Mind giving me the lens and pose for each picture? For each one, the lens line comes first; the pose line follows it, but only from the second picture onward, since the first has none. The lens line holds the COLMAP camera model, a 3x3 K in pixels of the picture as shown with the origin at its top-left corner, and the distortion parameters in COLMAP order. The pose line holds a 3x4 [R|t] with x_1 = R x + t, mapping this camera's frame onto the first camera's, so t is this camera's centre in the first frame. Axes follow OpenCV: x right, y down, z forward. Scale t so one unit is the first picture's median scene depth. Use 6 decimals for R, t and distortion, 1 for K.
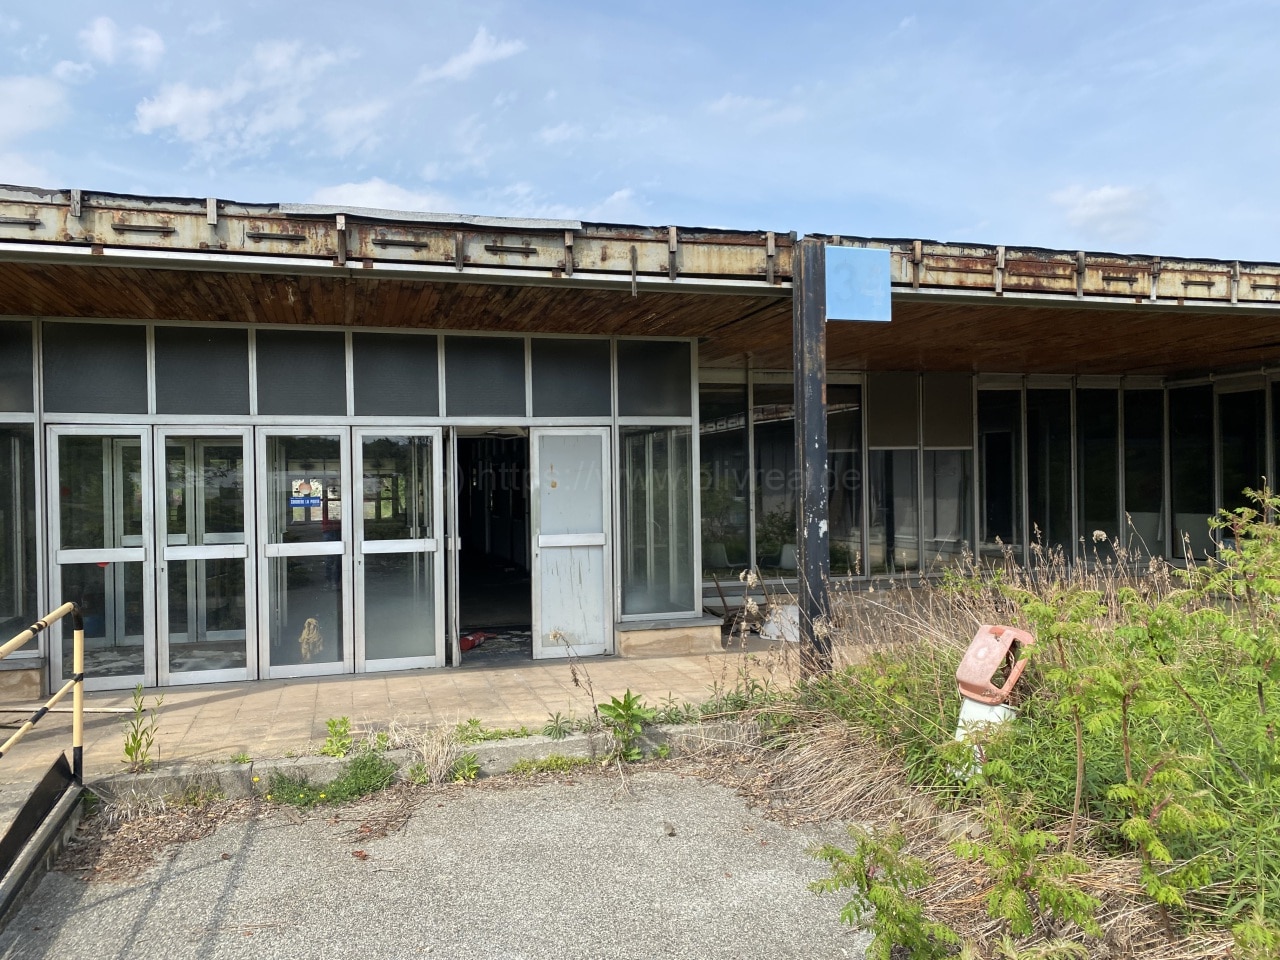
lens RADIAL K [[991.4, 0, 636.8], [0, 991.4, 478.7], [0, 0, 1]] dist [0.036597, -0.044171]
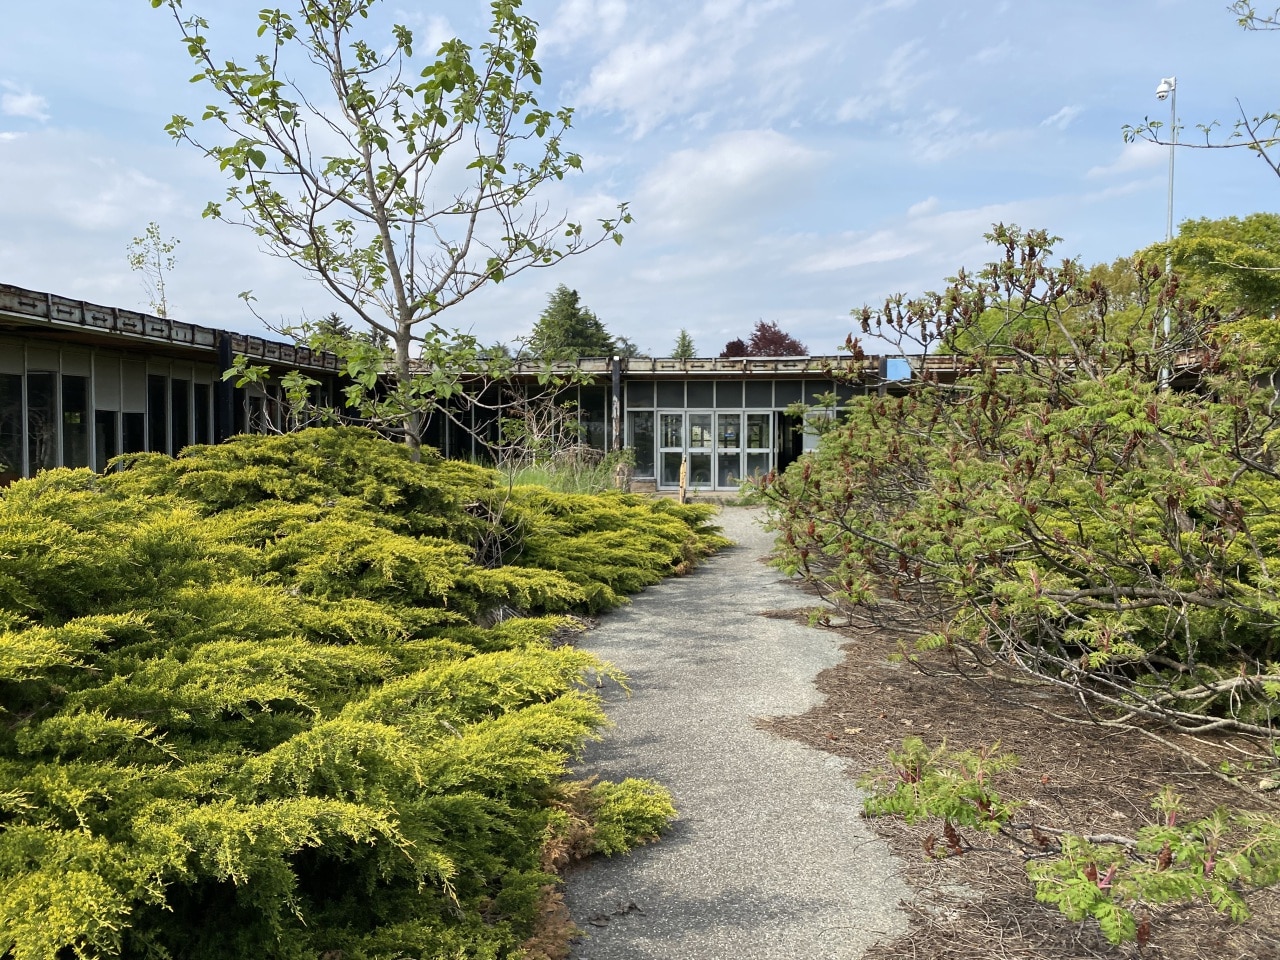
lens RADIAL K [[991.4, 0, 636.8], [0, 991.4, 478.7], [0, 0, 1]] dist [0.036597, -0.044171]
pose [[0.935142, 0.033340, -0.352701, 0.523280], [-0.012476, 0.998044, 0.061264, -0.028475], [0.354054, -0.052890, 0.933728, -2.115890]]
